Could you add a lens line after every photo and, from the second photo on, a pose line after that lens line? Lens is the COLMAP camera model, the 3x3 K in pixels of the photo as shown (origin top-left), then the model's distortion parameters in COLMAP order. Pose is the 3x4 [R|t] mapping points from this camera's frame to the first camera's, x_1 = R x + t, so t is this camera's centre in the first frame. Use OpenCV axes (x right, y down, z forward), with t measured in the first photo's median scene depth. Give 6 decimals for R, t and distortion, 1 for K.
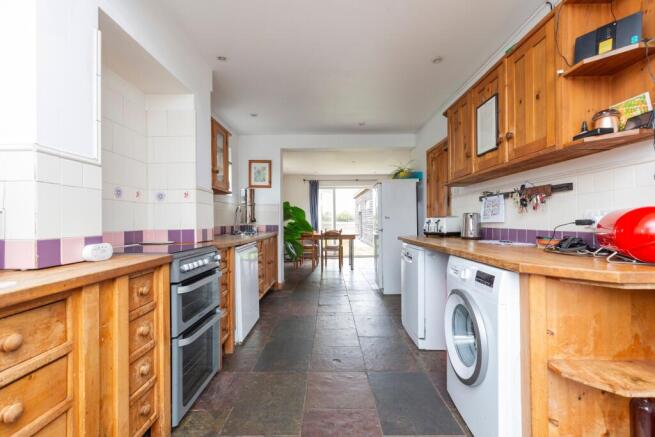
lens RADIAL K [[307.3, 0, 325.3], [0, 307.3, 222.4], [0, 0, 1]] dist [0.013922, 0.000096]
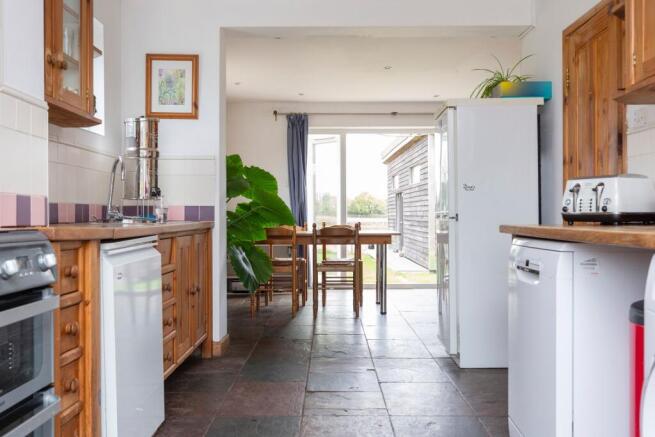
lens RADIAL K [[668.2, 0, 327.6], [0, 668.2, 215.3], [0, 0, 1]] dist [0.017534, 0.000000]
pose [[0.999941, 0.006456, 0.008788, -0.002544], [-0.006415, 0.999969, -0.004598, 0.027292], [-0.008817, 0.004542, 0.999951, 0.071629]]
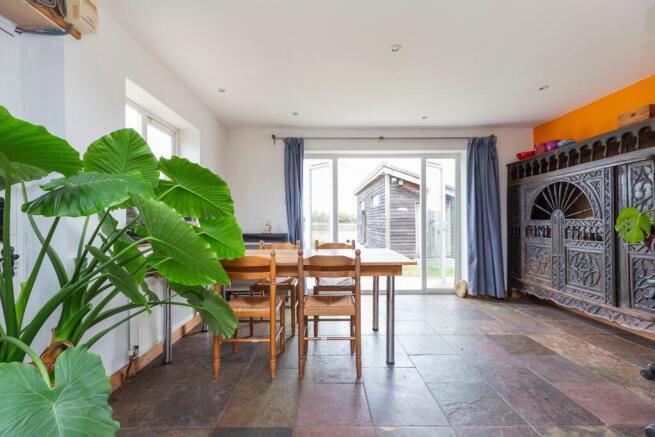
lens RADIAL K [[307.3, 0, 327.6], [0, 307.3, 221.3], [0, 0, 1]] dist [0.013922, 0.000096]
pose [[0.999815, 0.003955, 0.018807, 0.014699], [-0.003810, 0.999963, -0.007745, -0.002904], [-0.018837, 0.007672, 0.999793, 0.999013]]
